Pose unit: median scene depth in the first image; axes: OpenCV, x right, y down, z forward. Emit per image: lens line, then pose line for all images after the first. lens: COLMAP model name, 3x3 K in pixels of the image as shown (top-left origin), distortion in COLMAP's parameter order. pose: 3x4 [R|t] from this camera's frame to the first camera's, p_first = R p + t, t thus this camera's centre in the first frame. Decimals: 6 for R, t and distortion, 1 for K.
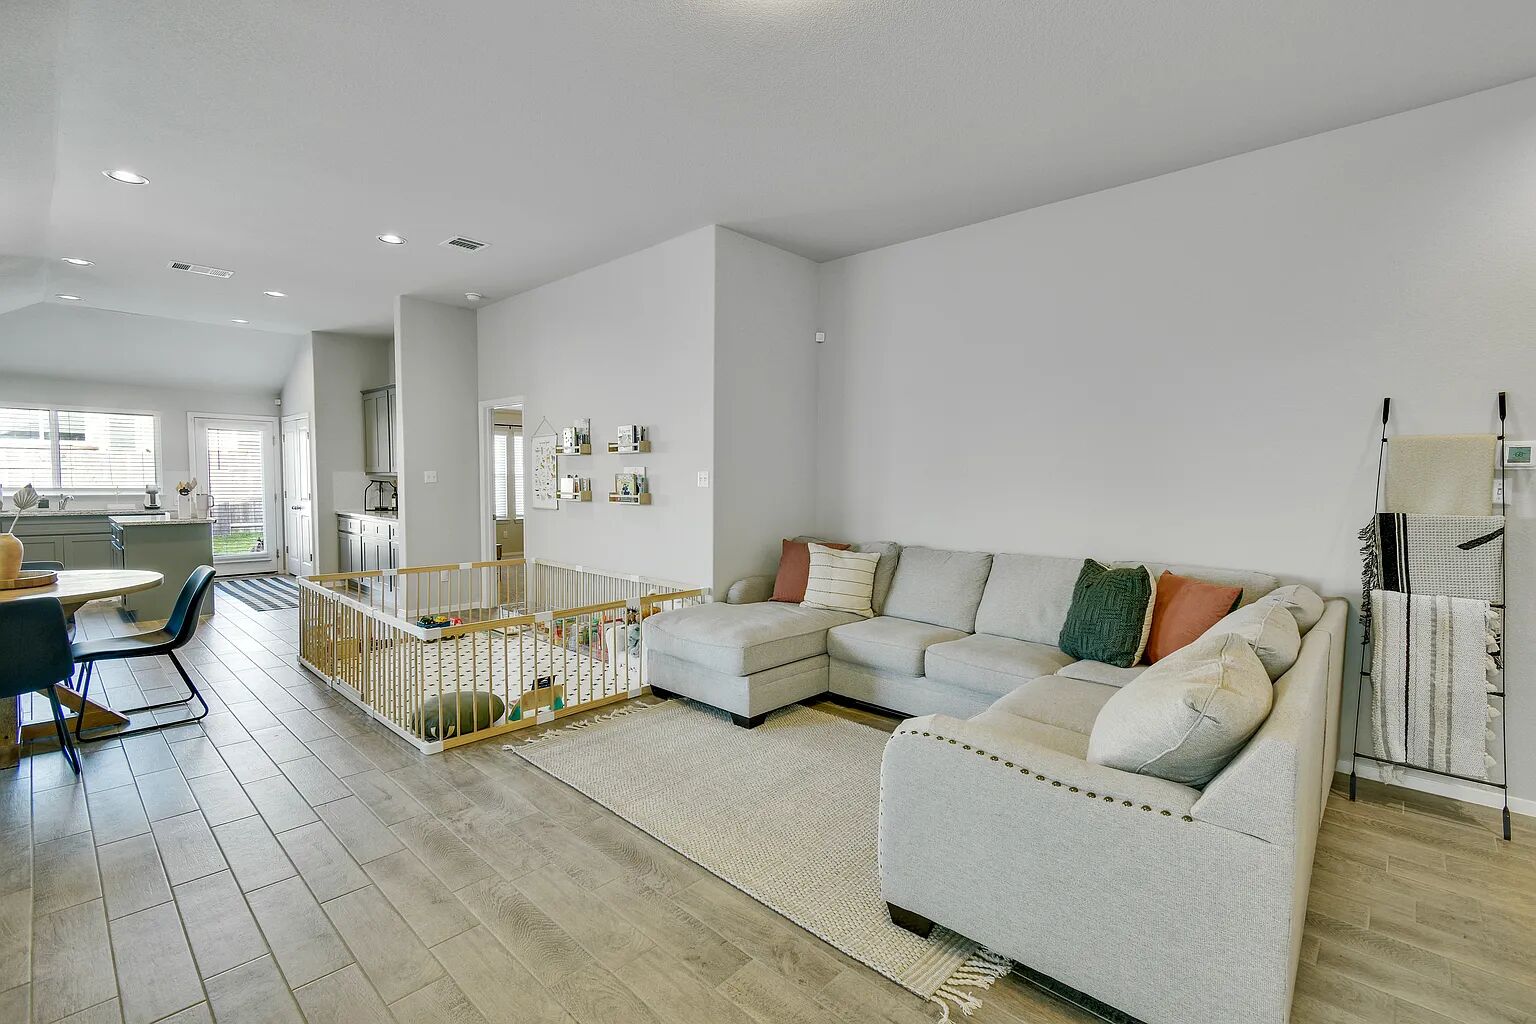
lens RADIAL K [[681.0, 0, 768.0], [0, 681.0, 512.0], [0, 0, 1]] dist [0.002492, 0.000463]
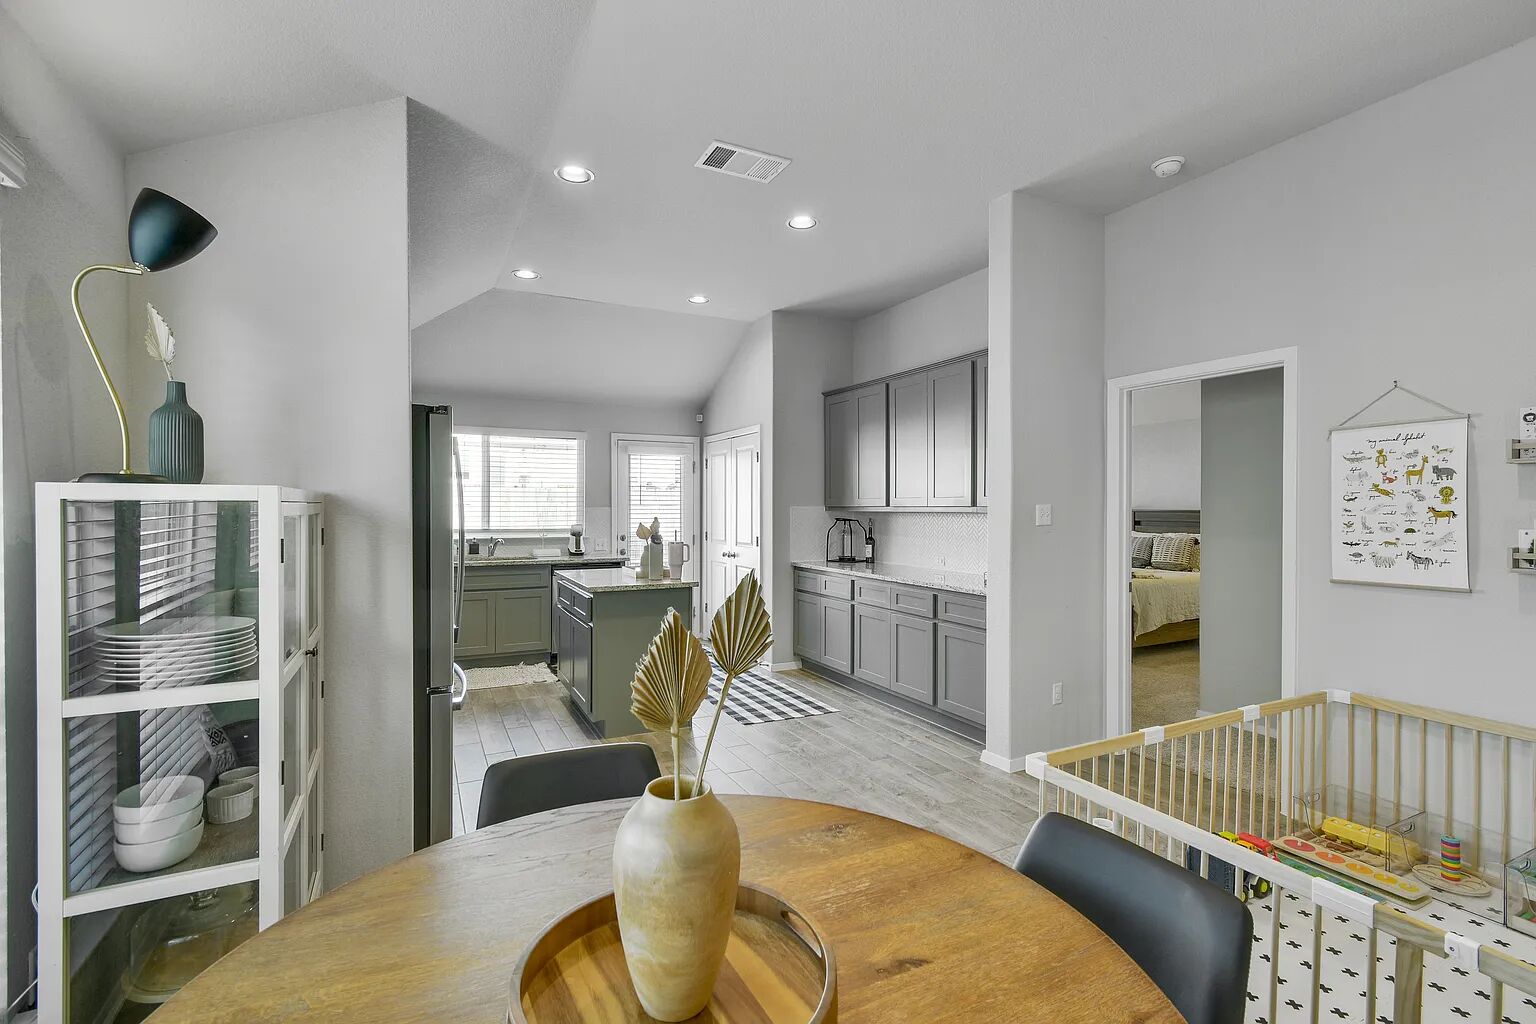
lens RADIAL K [[699.6, 0, 768.0], [0, 699.6, 512.0], [0, 0, 1]] dist [-0.000197, 0.000097]
pose [[0.937294, -0.004916, -0.348504, -0.415641], [-0.011133, 0.998968, -0.044033, -0.021604], [0.348361, 0.045152, 0.936273, 0.319031]]
